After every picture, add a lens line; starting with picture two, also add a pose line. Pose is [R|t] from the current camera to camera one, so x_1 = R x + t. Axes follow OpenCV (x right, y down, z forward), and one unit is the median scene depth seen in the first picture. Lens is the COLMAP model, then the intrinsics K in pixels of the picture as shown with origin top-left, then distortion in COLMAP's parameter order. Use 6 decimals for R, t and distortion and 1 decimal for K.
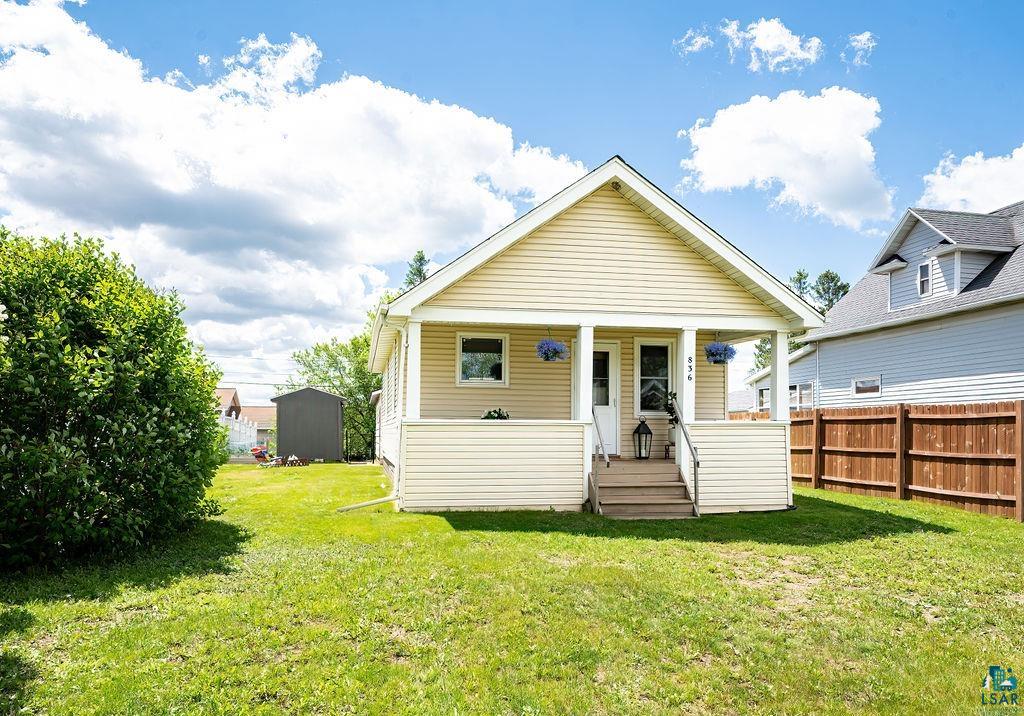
lens RADIAL K [[661.8, 0, 473.9], [0, 661.8, 429.3], [0, 0, 1]] dist [-0.005787, 0.005399]
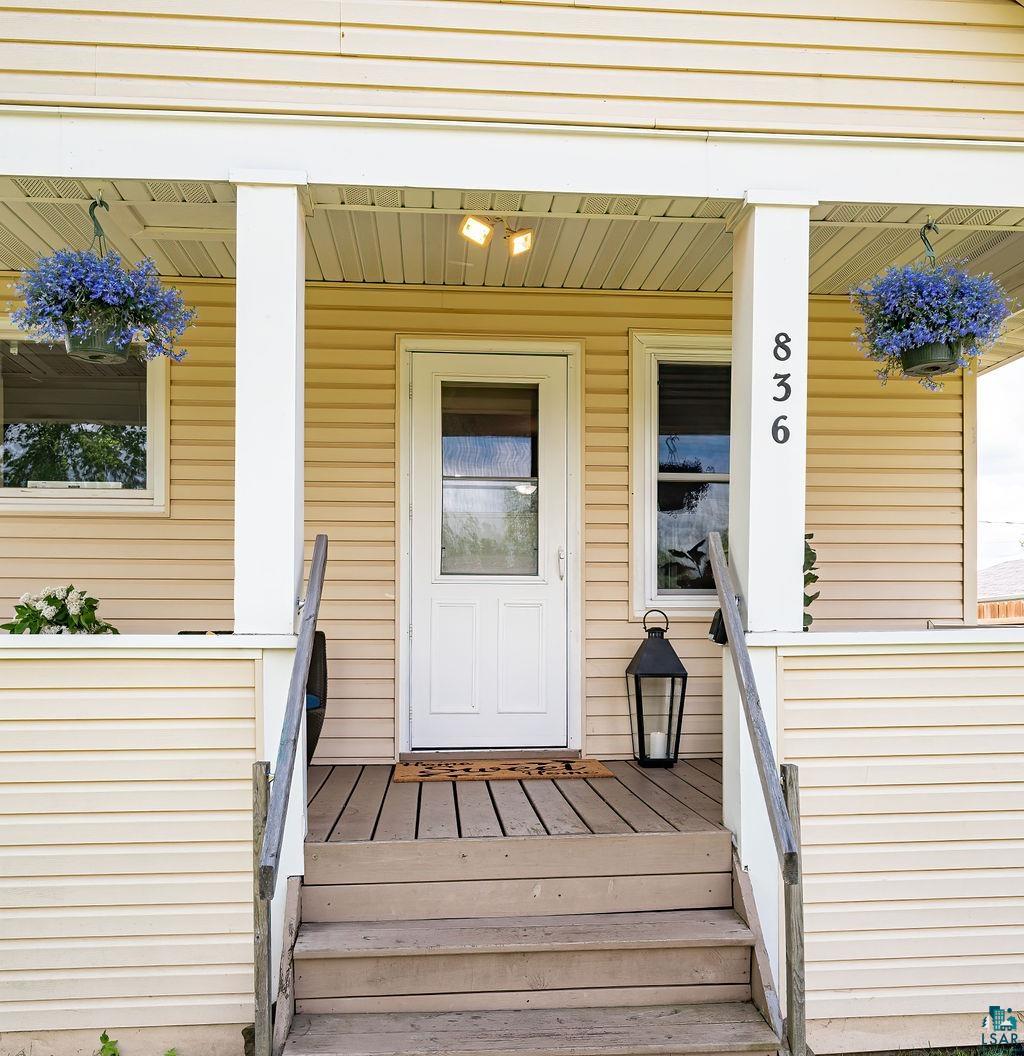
lens RADIAL K [[976.8, 0, 534.0], [0, 976.8, 655.5], [0, 0, 1]] dist [0.000699, 0.001621]
pose [[0.997106, -0.004010, -0.075918, 0.236988], [0.005695, 0.999742, 0.021998, -0.010691], [0.075810, -0.022366, 0.996871, 0.592454]]
